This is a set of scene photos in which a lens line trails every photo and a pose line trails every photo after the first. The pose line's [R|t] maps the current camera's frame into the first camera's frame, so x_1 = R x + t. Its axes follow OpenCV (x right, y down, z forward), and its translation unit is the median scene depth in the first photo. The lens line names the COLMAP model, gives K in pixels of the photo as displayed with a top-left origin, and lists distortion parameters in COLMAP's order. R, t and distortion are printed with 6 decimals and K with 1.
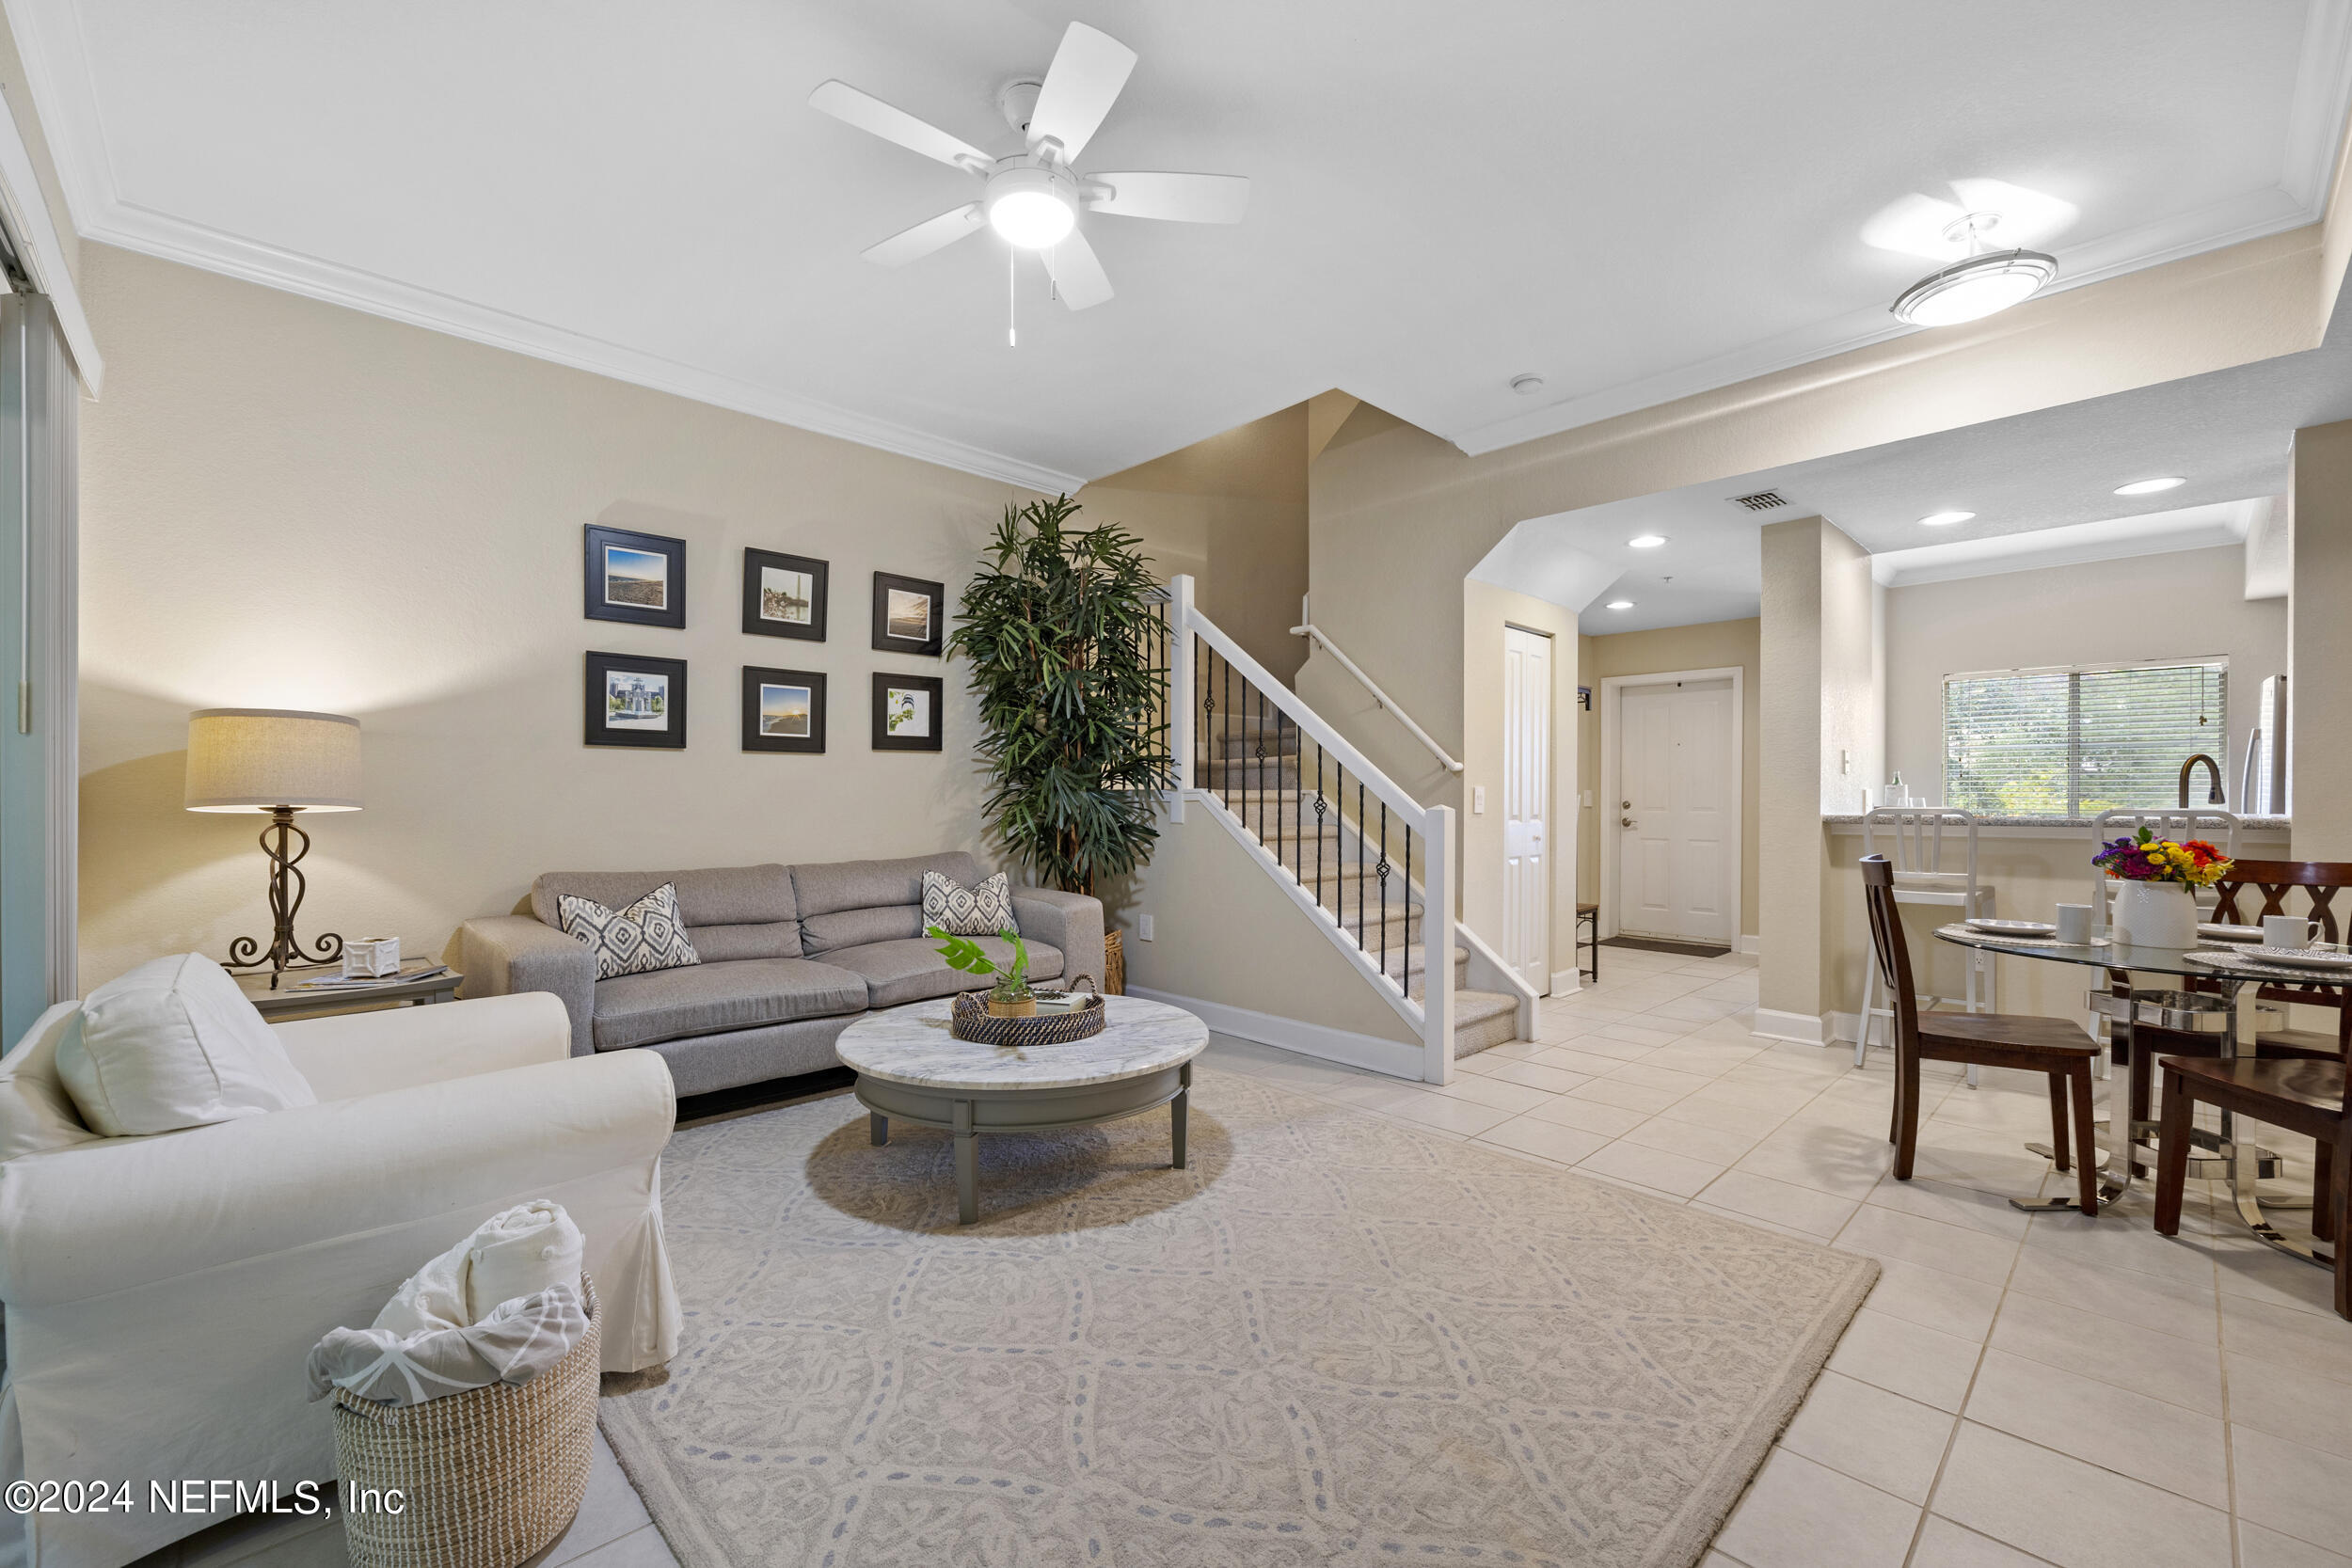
lens RADIAL K [[958.3, 0, 1148.7], [0, 958.3, 800.2], [0, 0, 1]] dist [-0.003358, -0.000056]
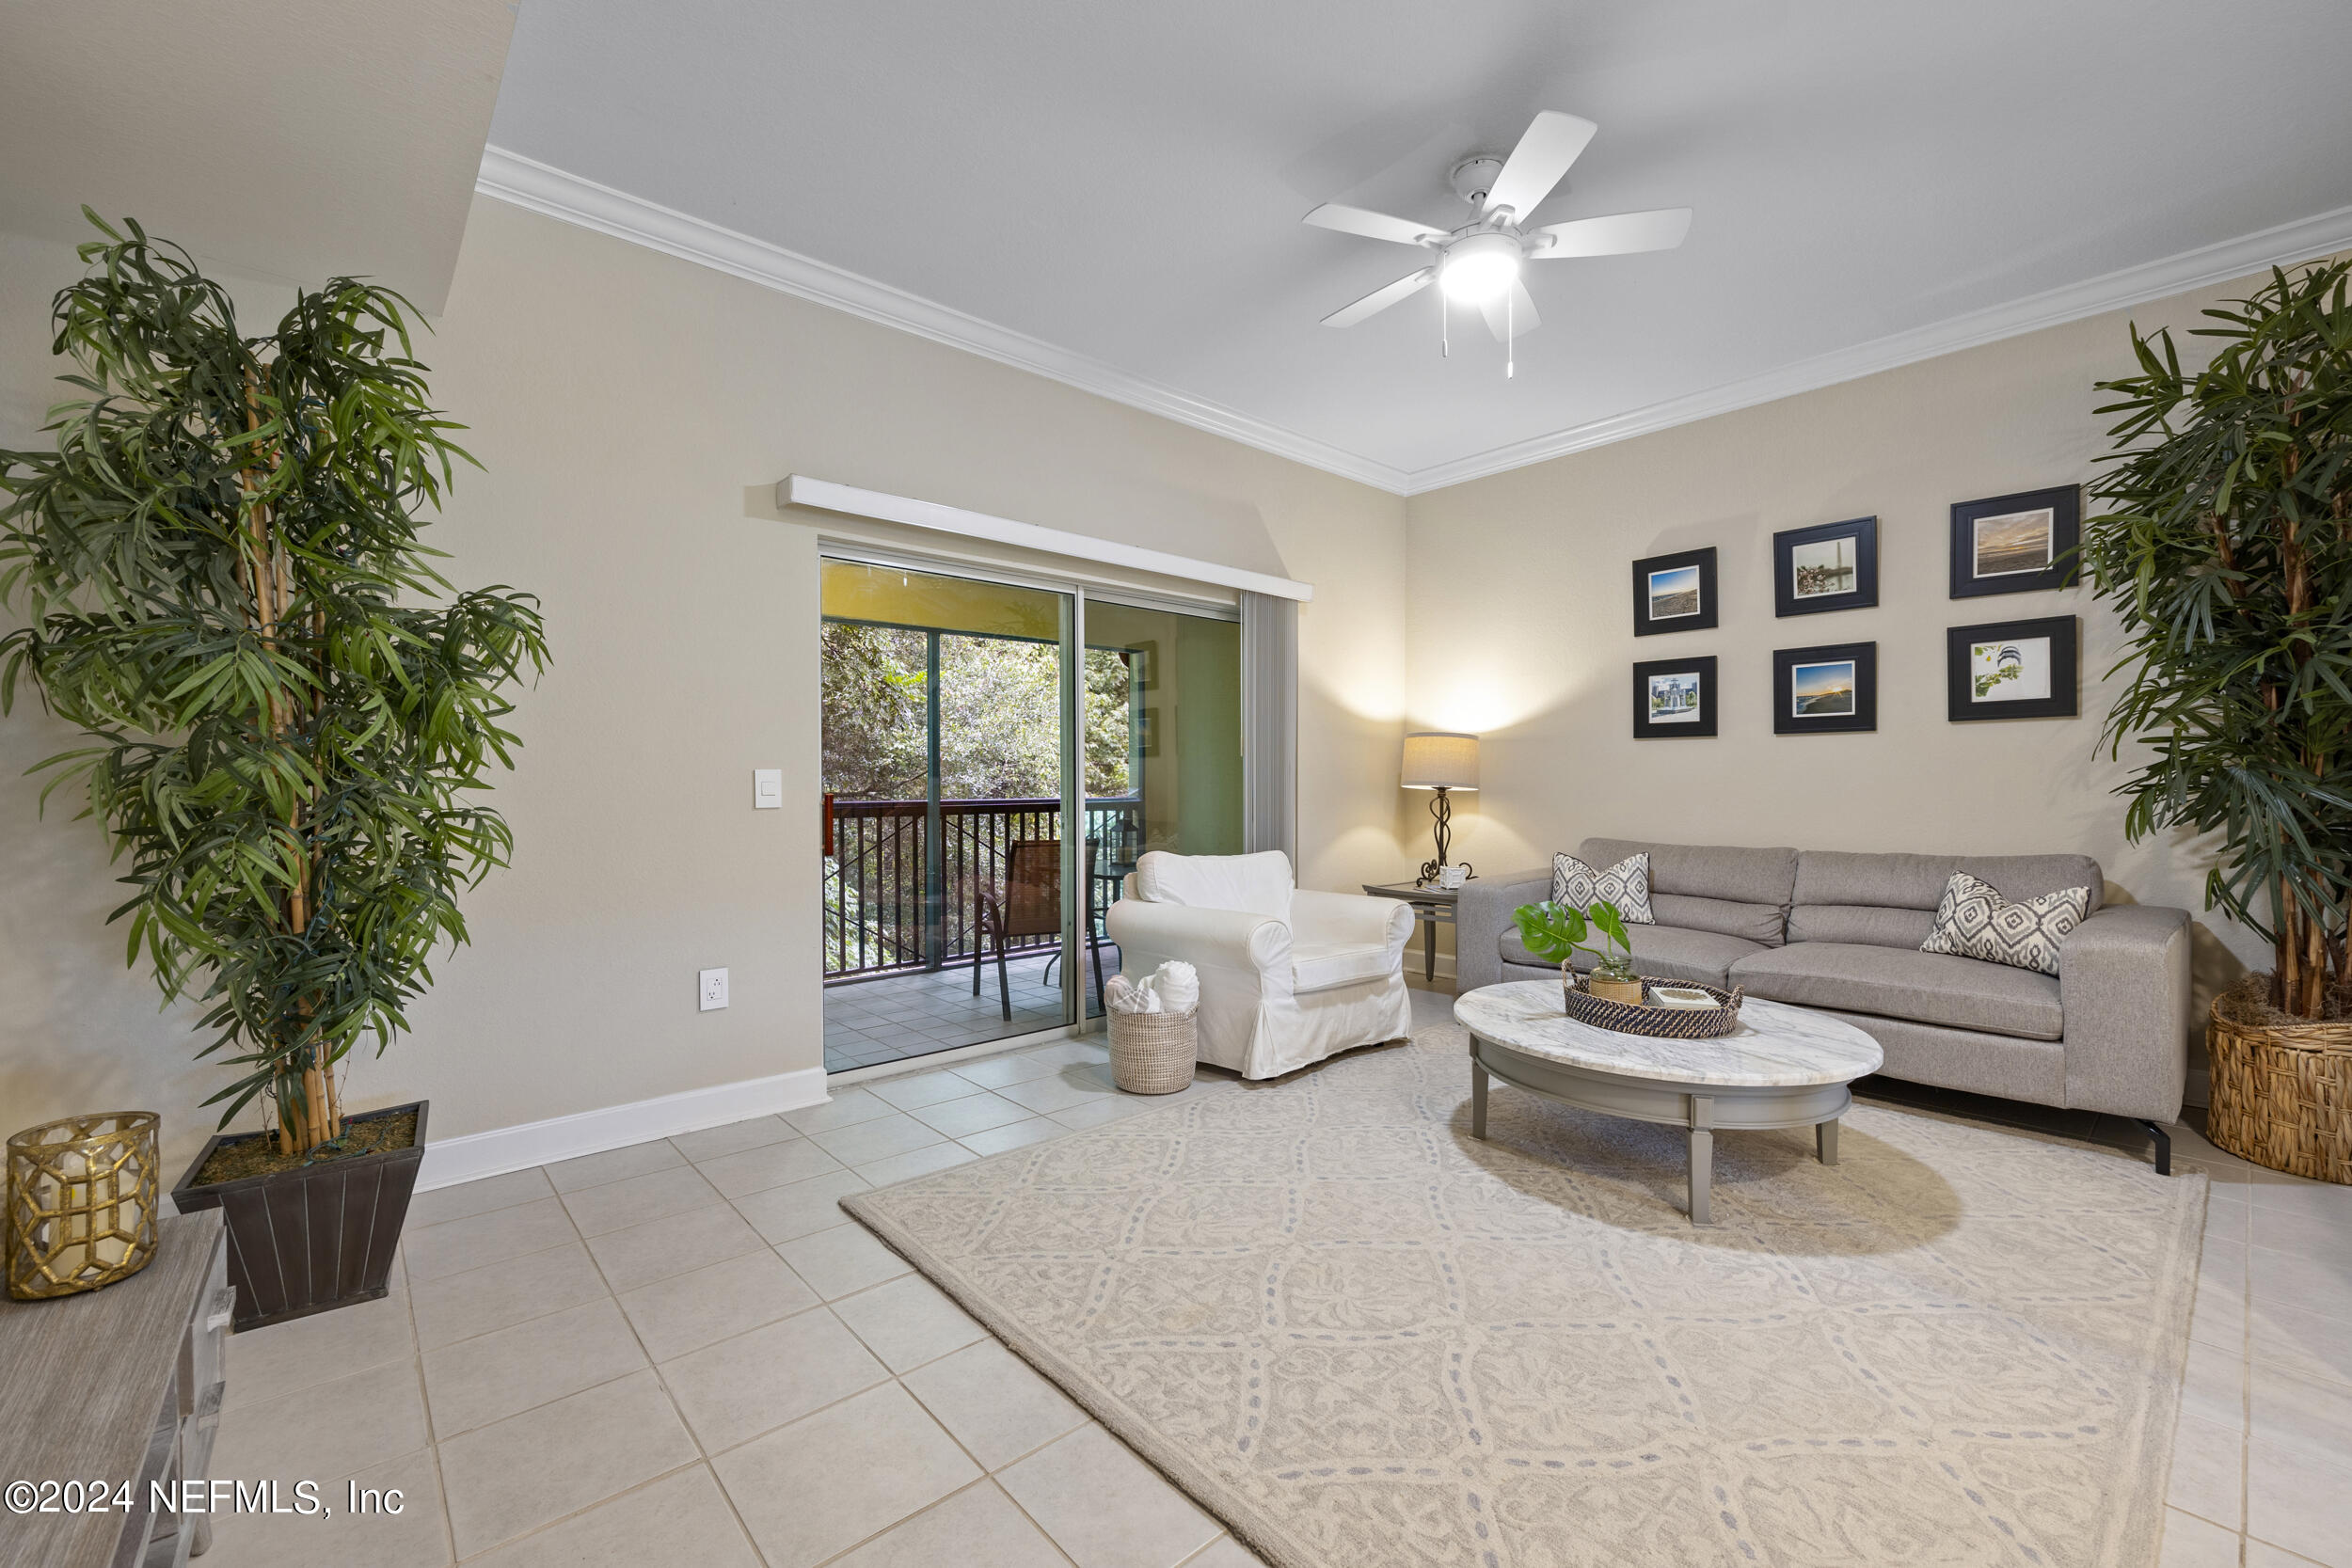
lens RADIAL K [[955.6, 0, 1176.0], [0, 955.6, 784.0], [0, 0, 1]] dist [0.000494, 0.000123]
pose [[-0.016084, 0.001313, -0.999870, 0.736382], [-0.001319, 0.999998, 0.001335, 0.000619], [0.999870, 0.001340, -0.016082, 0.469285]]
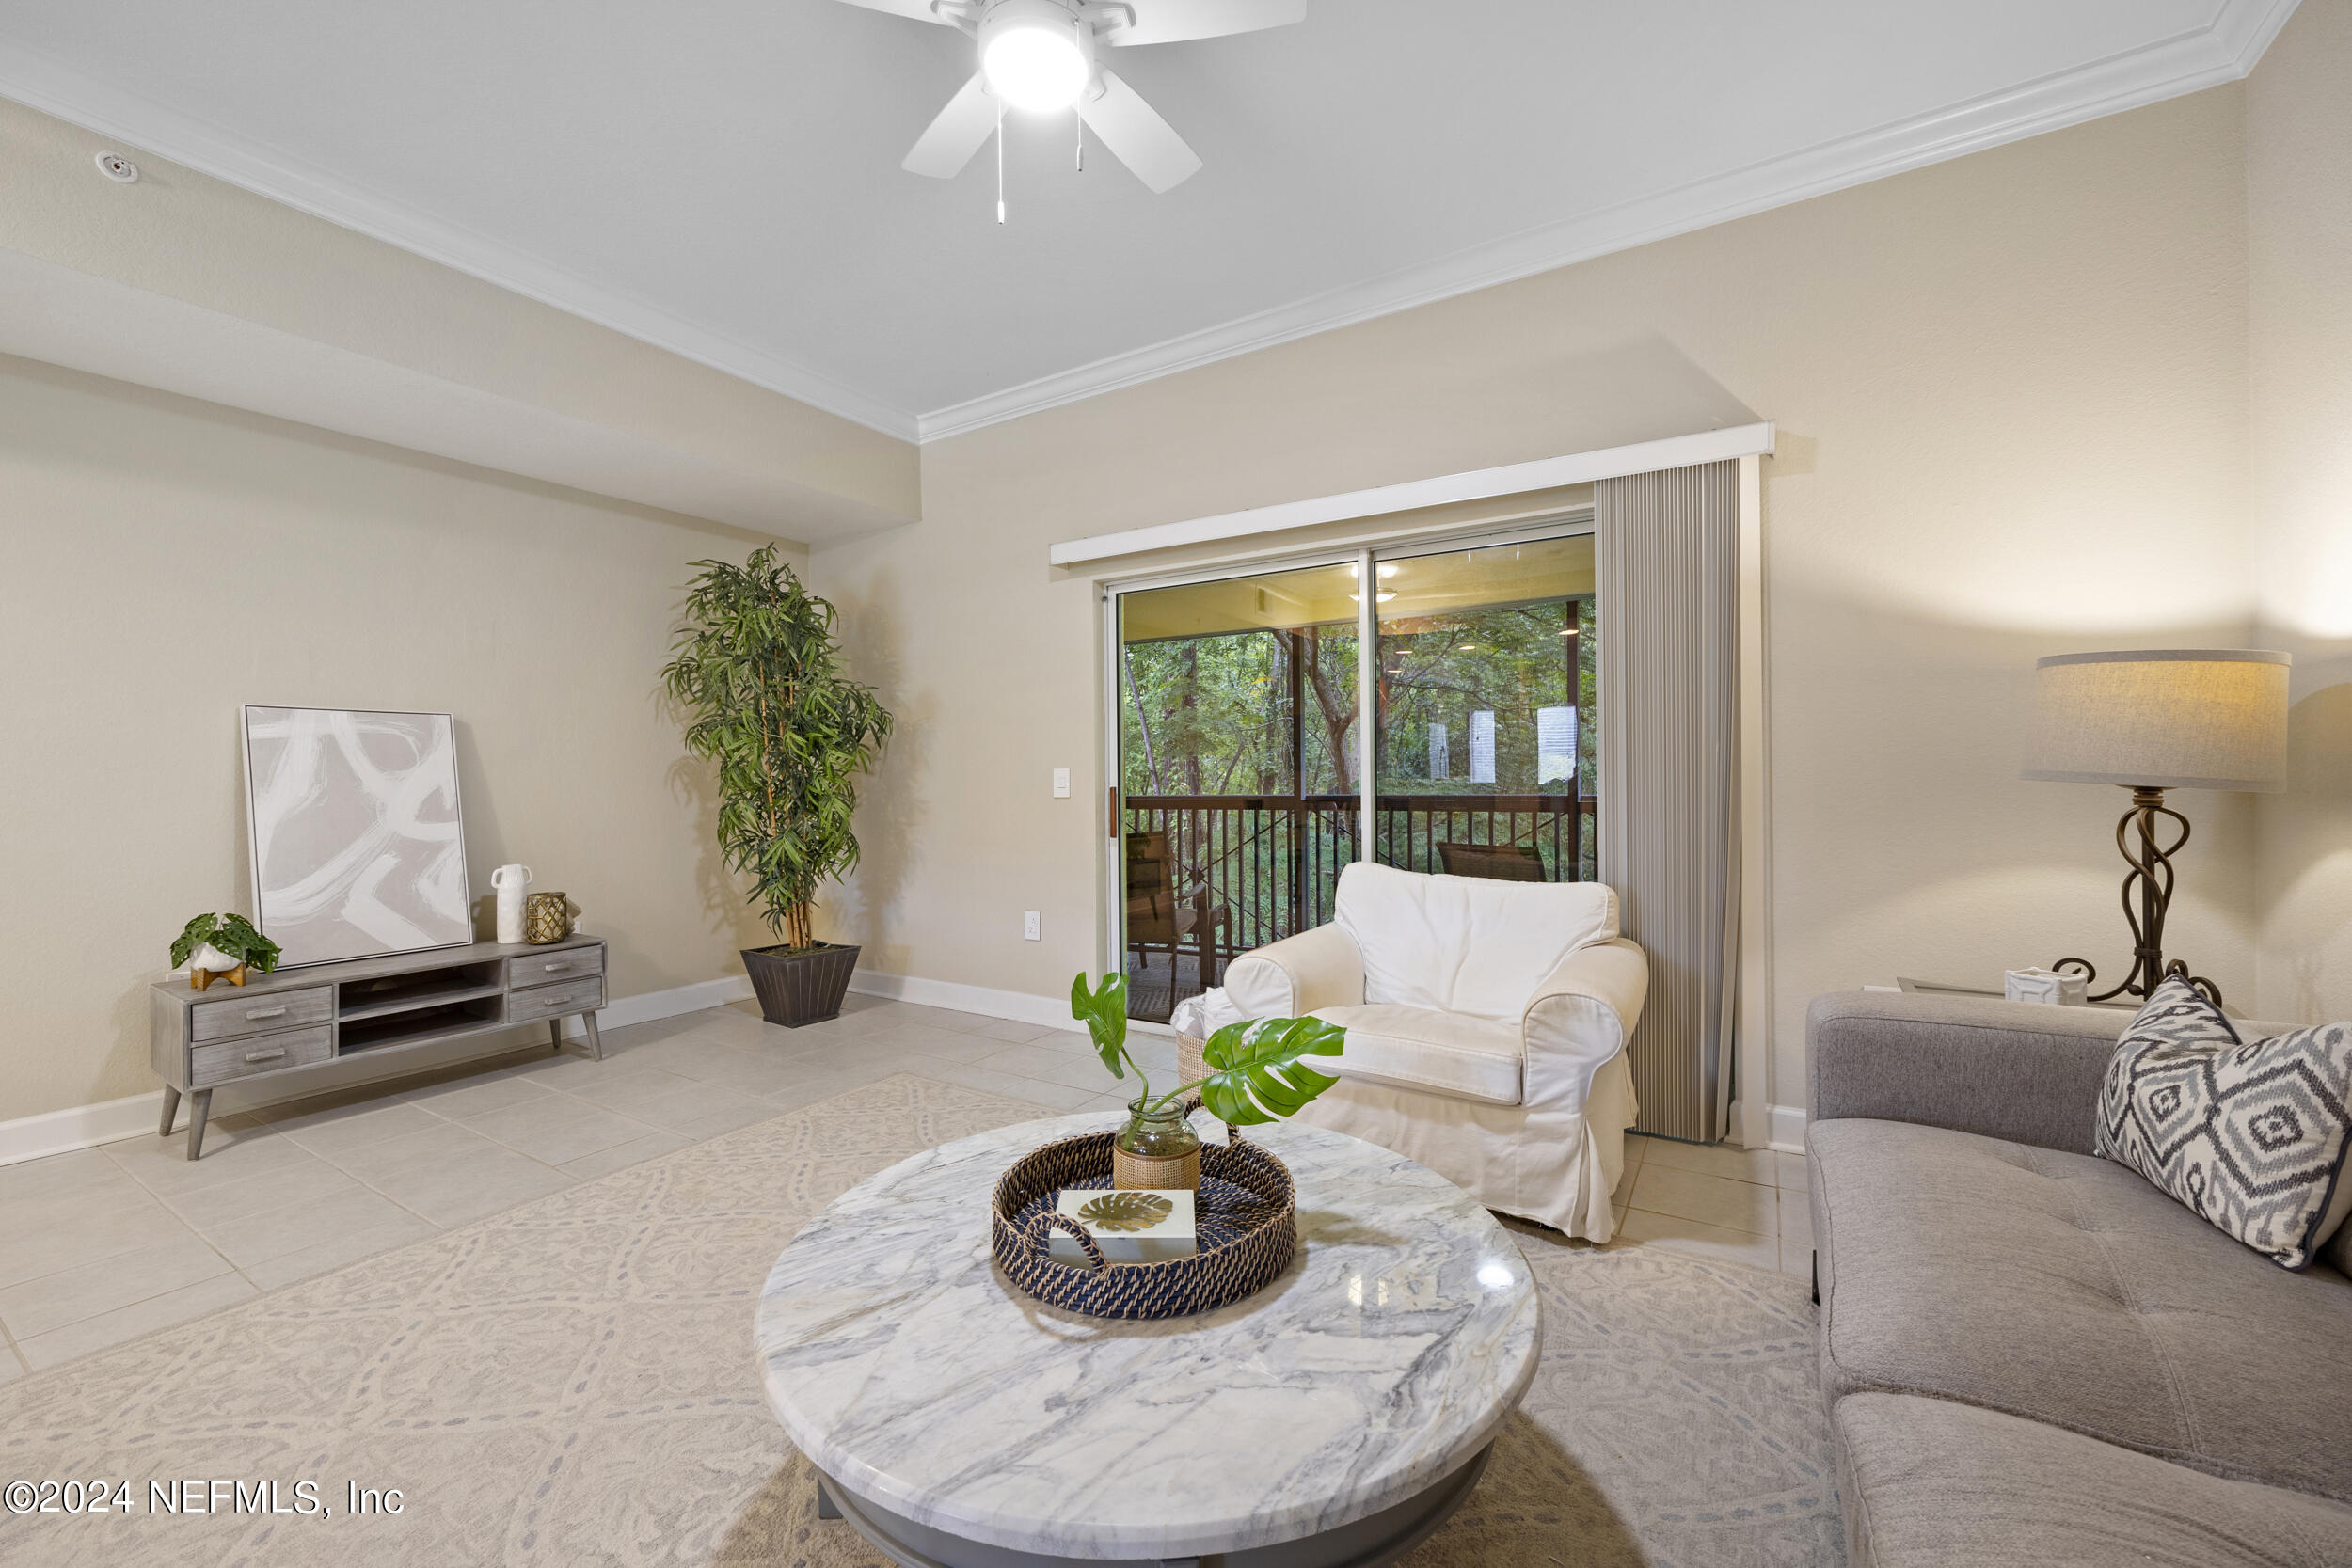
lens RADIAL K [[944.8, 0, 1163.3], [0, 944.8, 776.8], [0, 0, 1]] dist [-0.001243, -0.000417]
pose [[-0.964836, 0.005988, -0.262783, -0.004946], [0.005739, 0.999982, 0.001713, -0.002565], [0.262788, 0.000145, -0.964853, 1.285153]]
